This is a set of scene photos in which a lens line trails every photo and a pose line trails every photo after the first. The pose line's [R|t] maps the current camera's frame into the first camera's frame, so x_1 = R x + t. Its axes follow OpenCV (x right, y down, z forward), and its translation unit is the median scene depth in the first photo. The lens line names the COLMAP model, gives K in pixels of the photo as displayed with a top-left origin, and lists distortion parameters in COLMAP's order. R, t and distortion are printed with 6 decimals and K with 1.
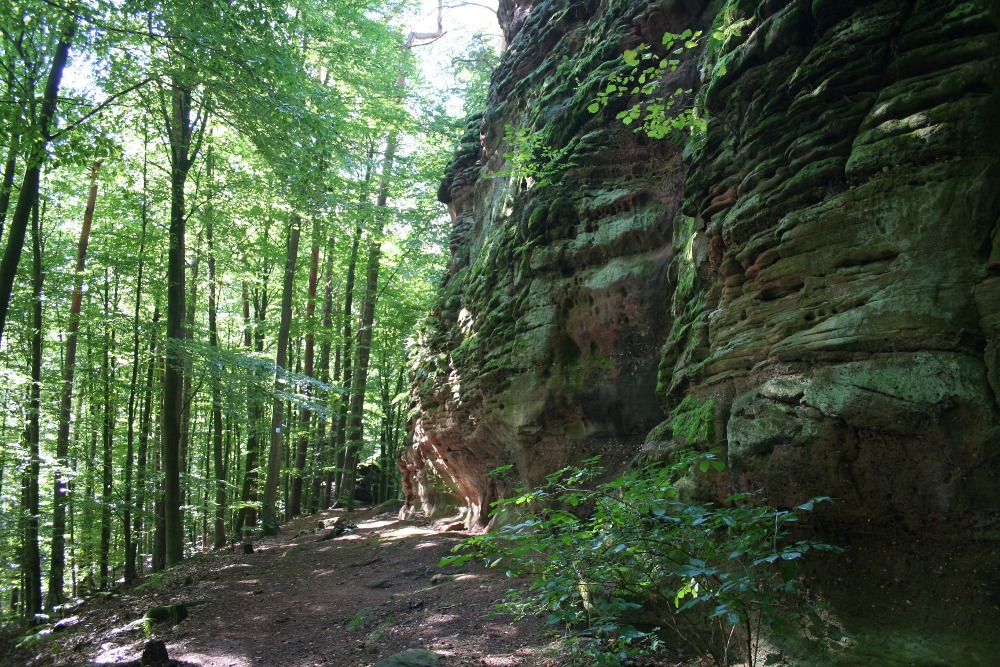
lens RADIAL K [[854.0, 0, 500.0], [0, 854.0, 333.5], [0, 0, 1]] dist [-0.156101, 0.141336]
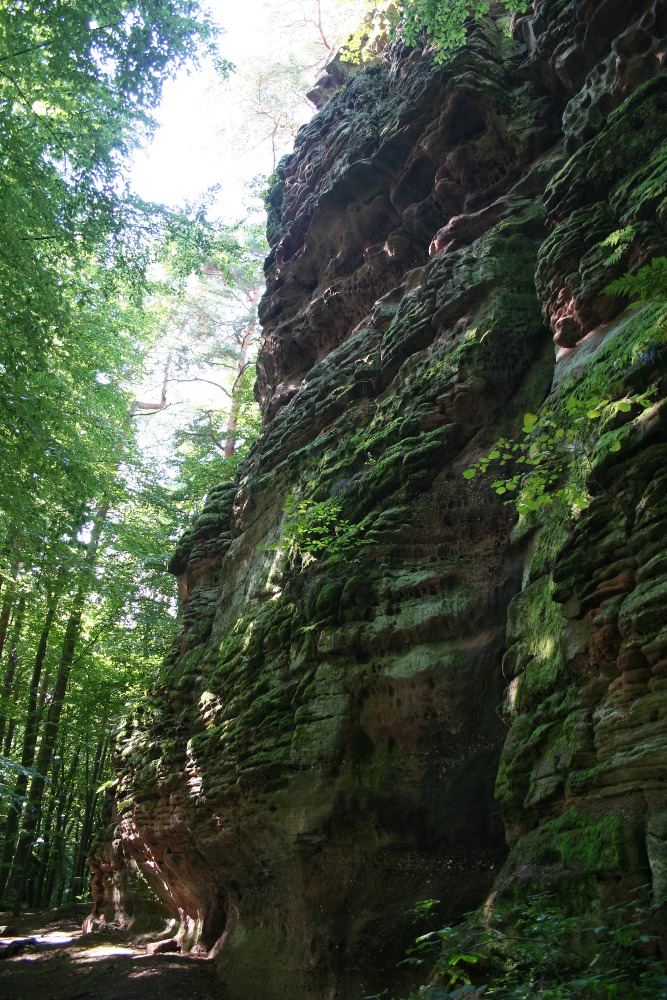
lens RADIAL K [[854.0, 0, 333.1], [0, 854.0, 485.6], [0, 0, 1]] dist [-0.156101, 0.141336]
pose [[0.982458, 0.090091, 0.163280, -0.113581], [-0.043126, 0.961593, -0.271071, -0.002380], [-0.181430, 0.259275, 0.948609, 0.103440]]
